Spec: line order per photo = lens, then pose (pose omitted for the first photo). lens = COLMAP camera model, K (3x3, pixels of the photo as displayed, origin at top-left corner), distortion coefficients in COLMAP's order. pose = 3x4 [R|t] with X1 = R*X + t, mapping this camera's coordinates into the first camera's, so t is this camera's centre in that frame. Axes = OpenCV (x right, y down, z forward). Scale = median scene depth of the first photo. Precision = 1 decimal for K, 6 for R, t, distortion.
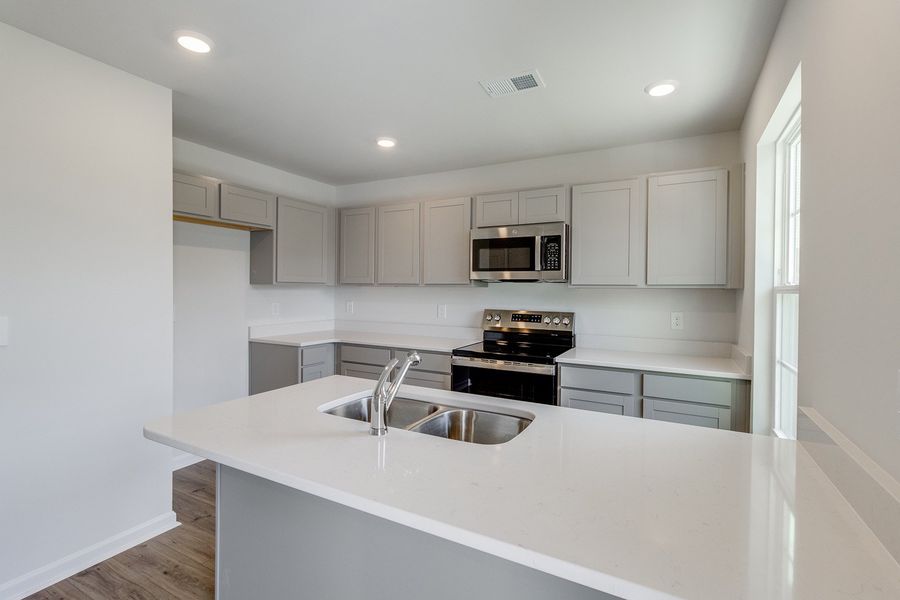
lens RADIAL K [[416.5, 0, 458.7], [0, 416.5, 294.2], [0, 0, 1]] dist [0.000340, 0.000258]
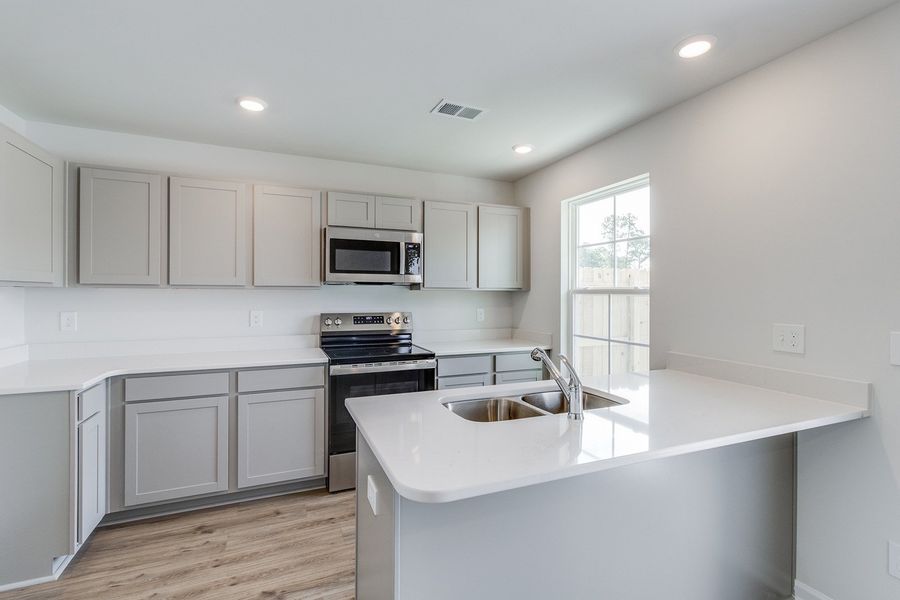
lens RADIAL K [[416.5, 0, 451.5], [0, 416.5, 291.9], [0, 0, 1]] dist [0.000340, 0.000258]
pose [[0.627845, -0.005639, 0.778318, -0.532776], [0.010536, 0.999944, -0.001254, -0.007994], [-0.778267, 0.008988, 0.627870, 0.214545]]
